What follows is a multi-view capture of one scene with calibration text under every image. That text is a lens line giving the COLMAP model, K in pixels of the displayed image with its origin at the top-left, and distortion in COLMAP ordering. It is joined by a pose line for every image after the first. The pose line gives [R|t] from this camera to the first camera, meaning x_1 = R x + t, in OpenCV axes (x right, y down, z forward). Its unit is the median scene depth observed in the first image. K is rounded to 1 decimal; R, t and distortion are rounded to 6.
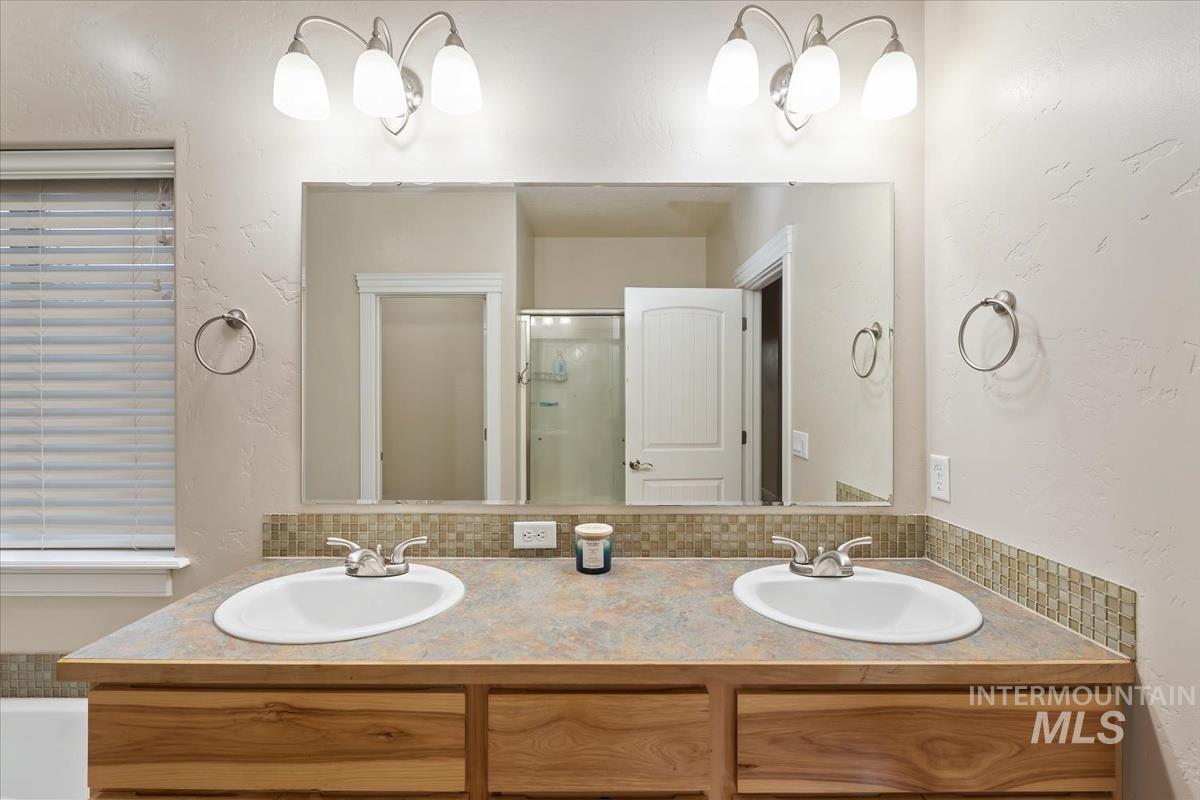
lens RADIAL K [[517.8, 0, 603.9], [0, 517.8, 392.8], [0, 0, 1]] dist [-0.004882, -0.001114]
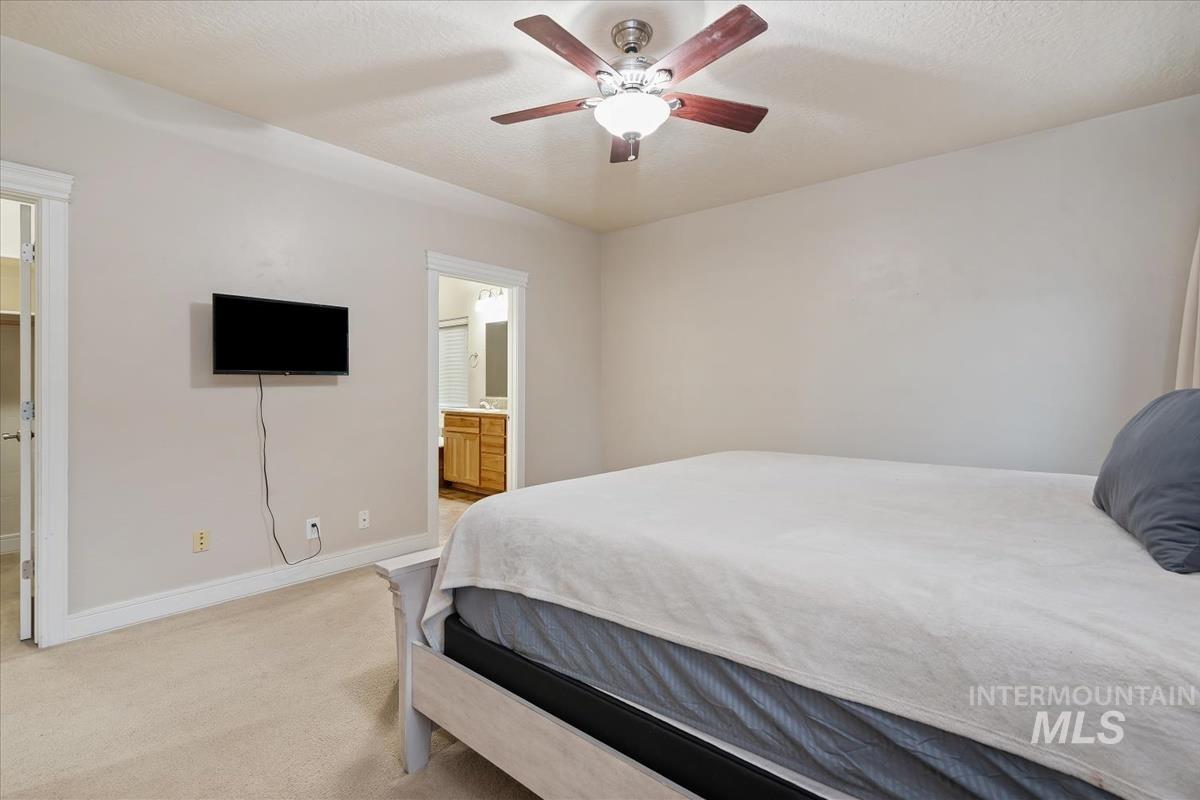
lens RADIAL K [[517.8, 0, 603.9], [0, 517.8, 392.8], [0, 0, 1]] dist [-0.004882, -0.001114]
pose [[0.764714, 0.006631, -0.644336, 4.756409], [-0.002132, 0.999968, 0.007760, 0.242346], [0.644366, -0.004561, 0.764703, -2.696959]]
